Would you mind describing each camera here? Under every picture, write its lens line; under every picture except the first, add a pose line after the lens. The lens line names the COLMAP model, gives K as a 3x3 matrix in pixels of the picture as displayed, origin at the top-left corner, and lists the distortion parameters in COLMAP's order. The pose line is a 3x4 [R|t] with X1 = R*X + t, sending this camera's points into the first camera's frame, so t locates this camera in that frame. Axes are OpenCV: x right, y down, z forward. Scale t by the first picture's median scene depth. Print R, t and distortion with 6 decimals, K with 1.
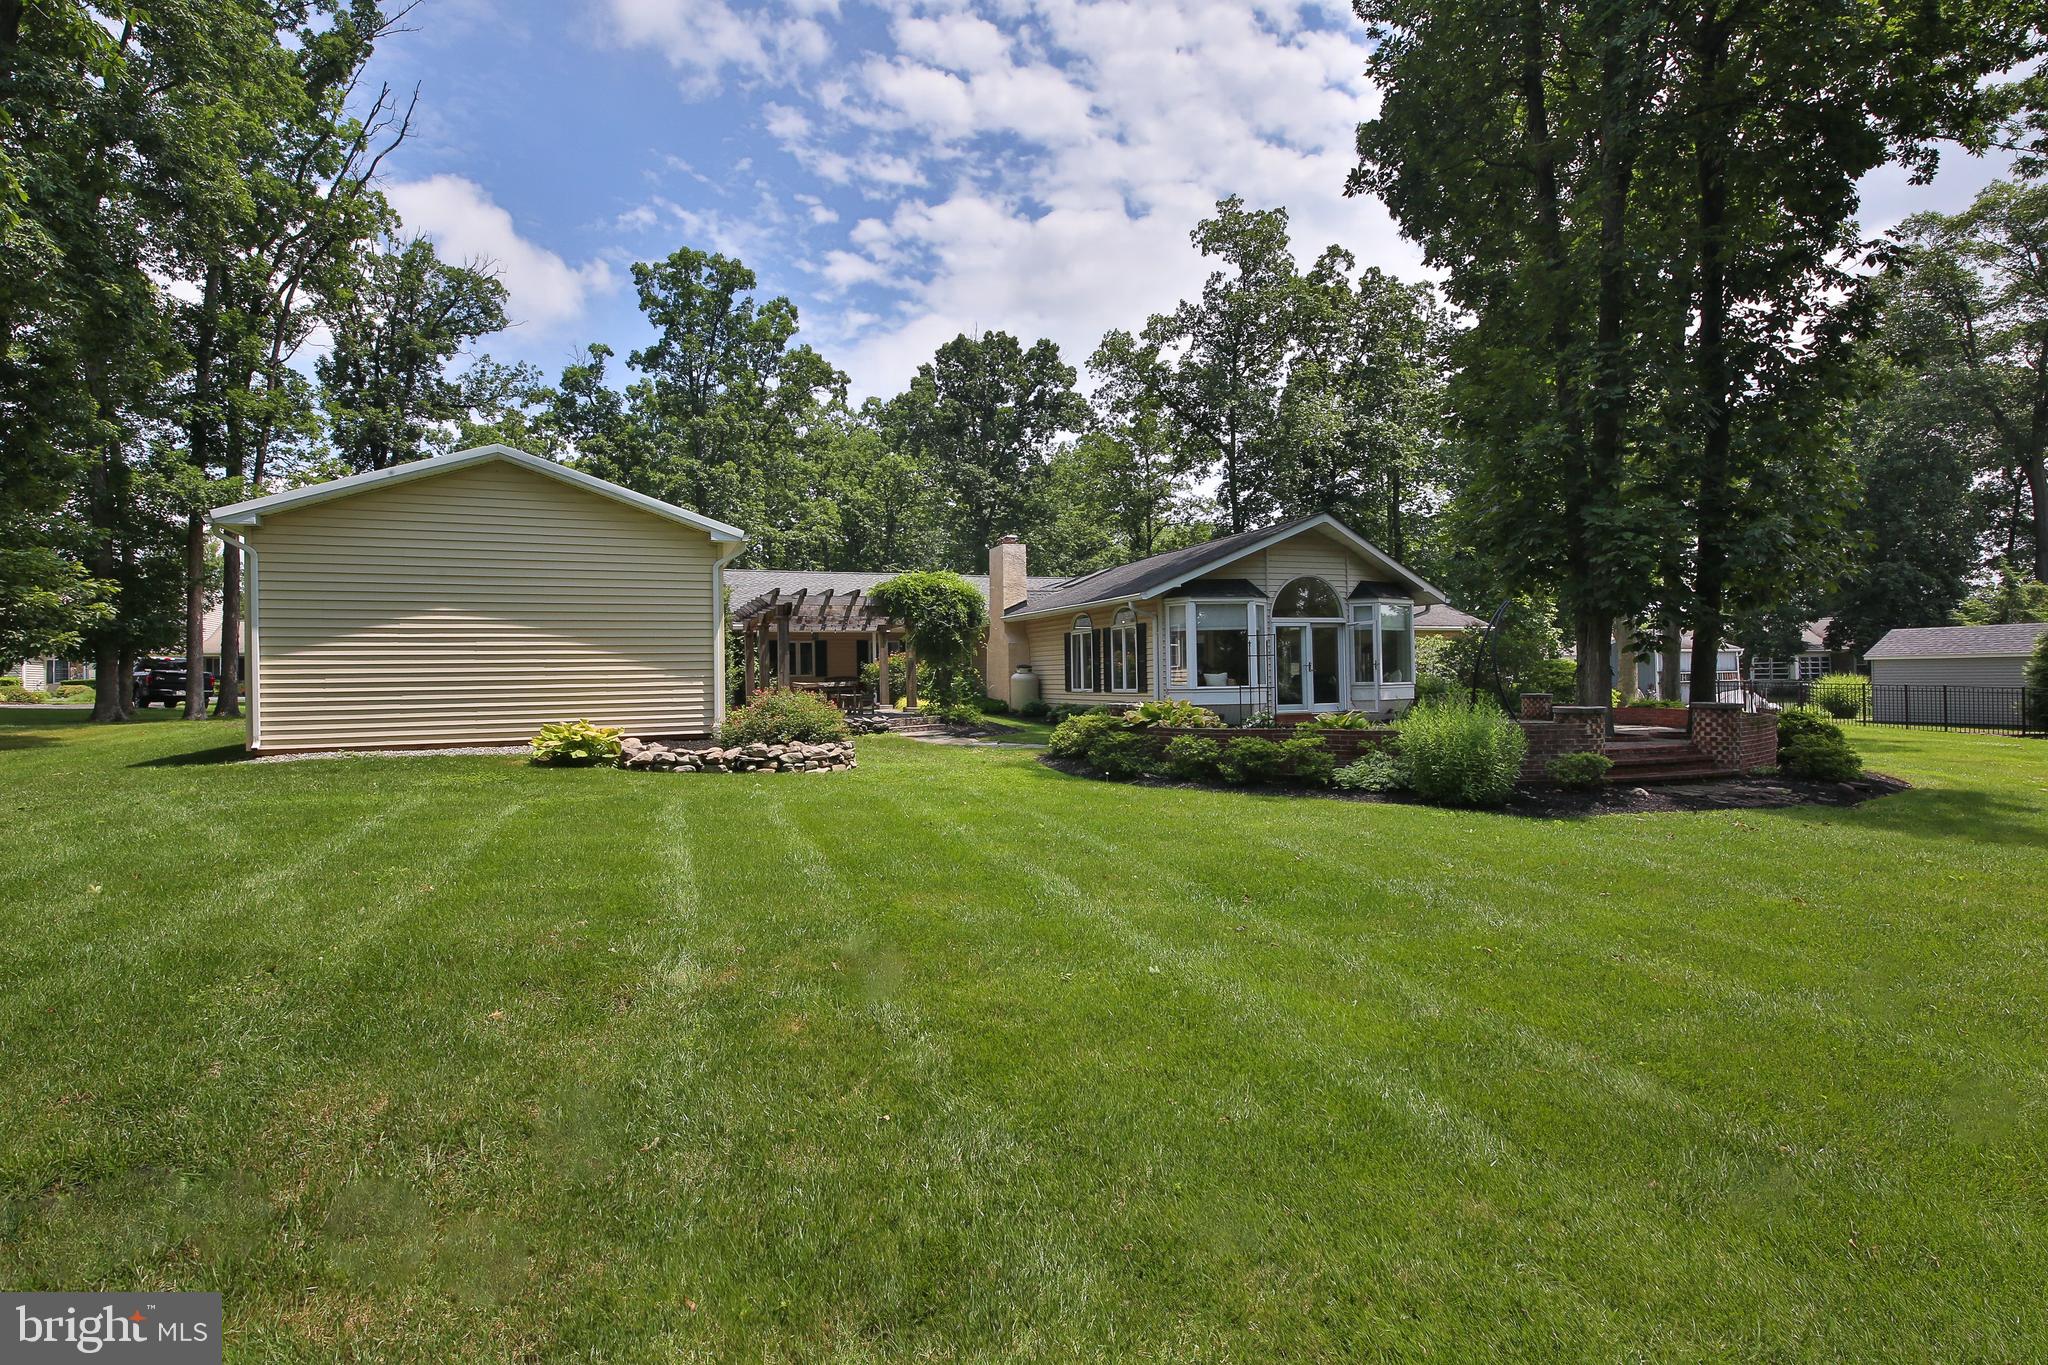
lens RADIAL K [[1020.7, 0, 1023.9], [0, 1020.7, 668.6], [0, 0, 1]] dist [0.015972, -0.000577]
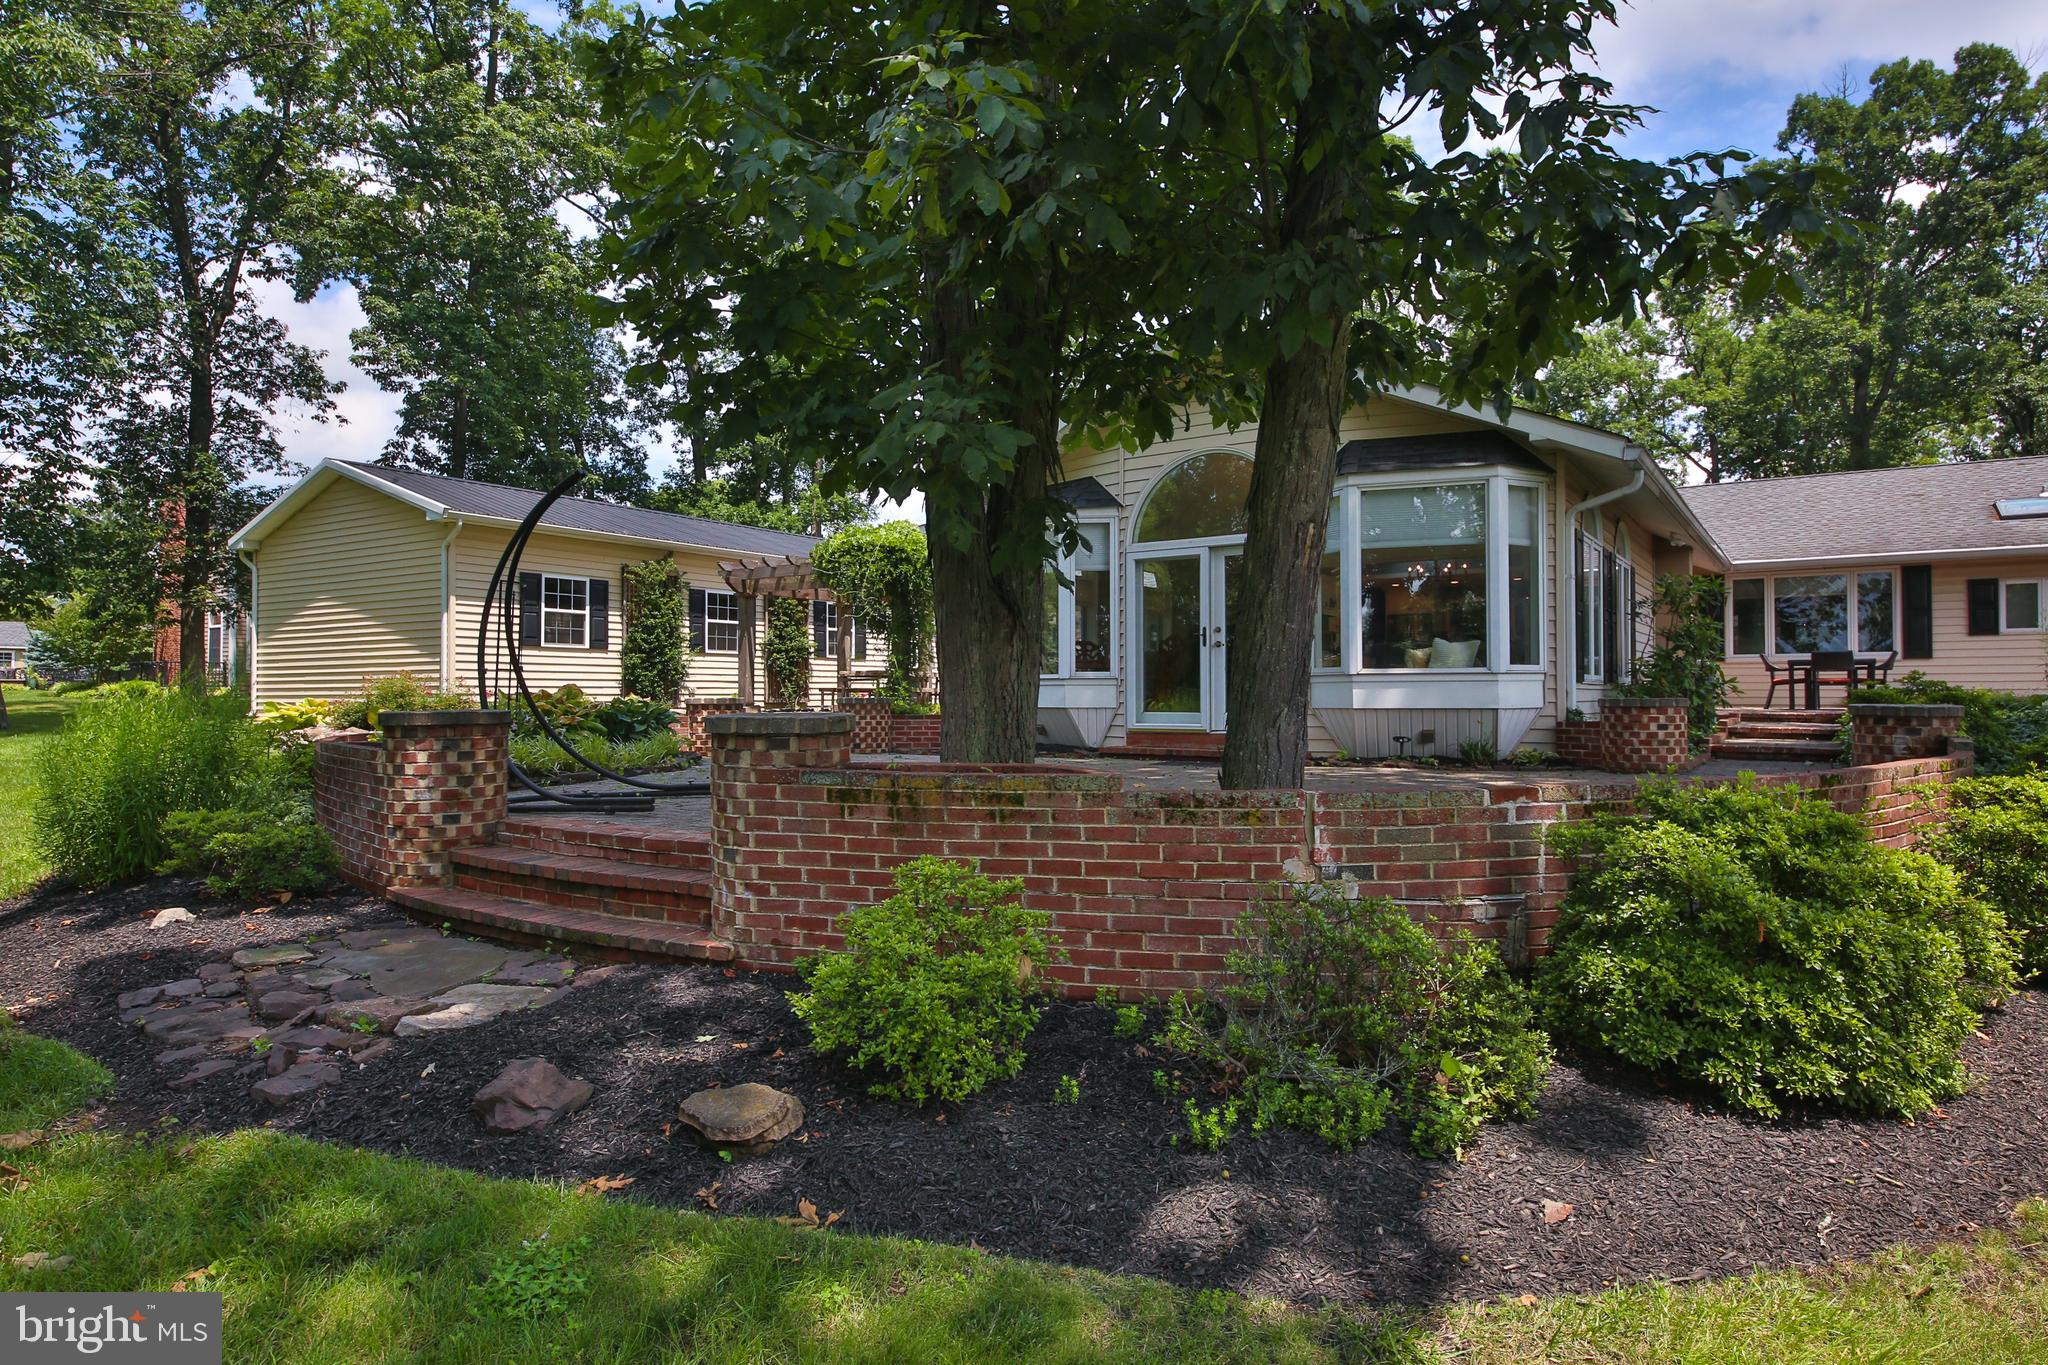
lens RADIAL K [[1184.5, 0, 1028.0], [0, 1184.5, 675.9], [0, 0, 1]] dist [0.003436, -0.000287]
pose [[0.588067, 0.001607, -0.808810, 0.702998], [0.002287, 0.999991, 0.003650, 0.014985], [0.808809, -0.003996, 0.588058, 0.605907]]
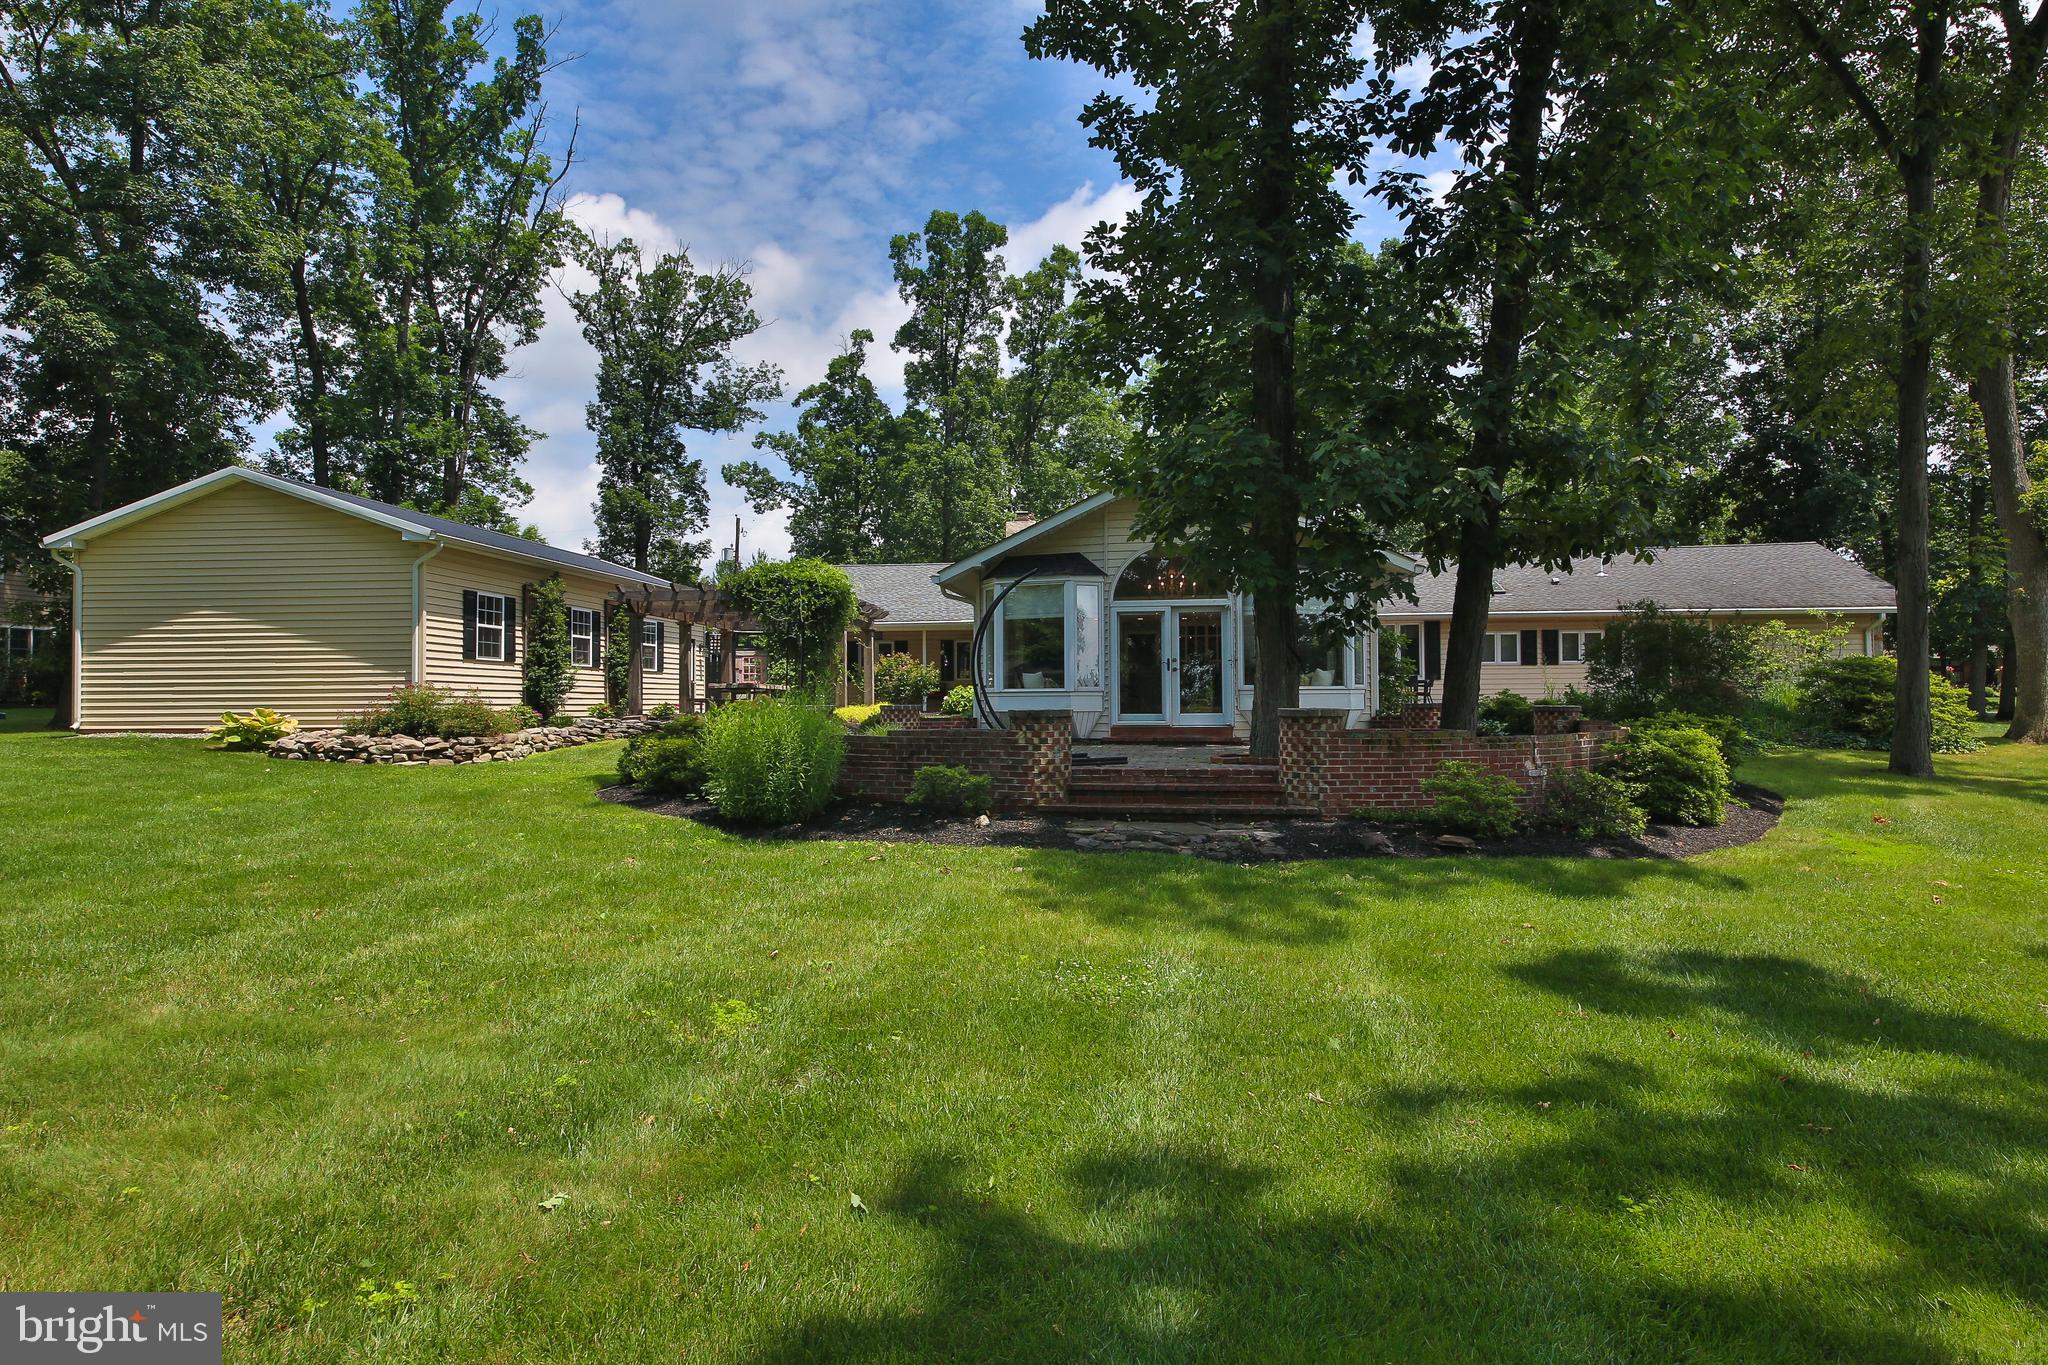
lens RADIAL K [[1255.6, 0, 1012.4], [0, 1255.6, 691.6], [0, 0, 1]] dist [0.022019, -0.004919]
pose [[0.882203, 0.006890, -0.470819, 0.626623], [-0.003811, 0.999965, 0.007492, 0.012043], [0.470854, -0.004816, 0.882198, 0.127417]]
